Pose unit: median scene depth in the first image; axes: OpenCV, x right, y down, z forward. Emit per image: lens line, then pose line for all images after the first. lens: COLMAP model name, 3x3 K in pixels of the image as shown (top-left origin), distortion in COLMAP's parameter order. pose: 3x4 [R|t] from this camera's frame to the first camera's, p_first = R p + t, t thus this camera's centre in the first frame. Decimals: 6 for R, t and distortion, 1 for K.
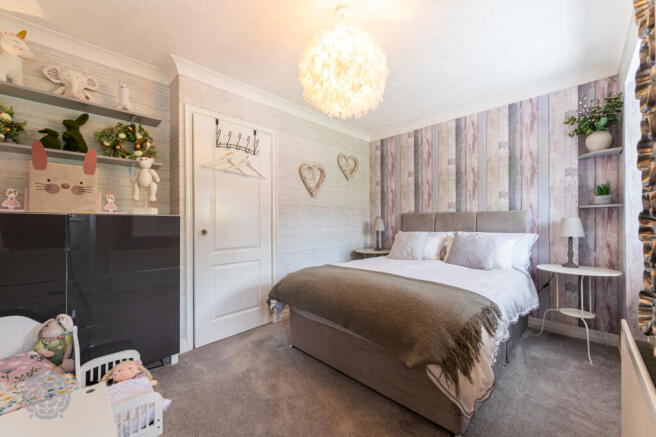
lens RADIAL K [[253.2, 0, 325.7], [0, 253.2, 219.7], [0, 0, 1]] dist [-0.000008, -0.000137]
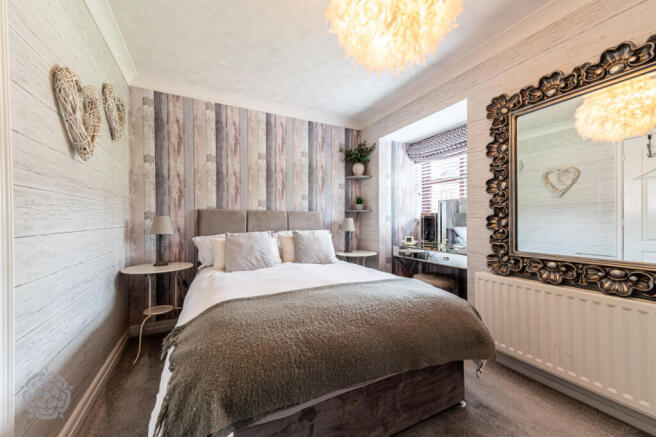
lens RADIAL K [[253.2, 0, 326.9], [0, 253.2, 222.9], [0, 0, 1]] dist [-0.000008, -0.000137]
pose [[0.302675, -0.004077, 0.953085, -0.329908], [-0.009579, 0.999927, 0.007319, 0.007643], [-0.953046, -0.011345, 0.302614, 0.494389]]
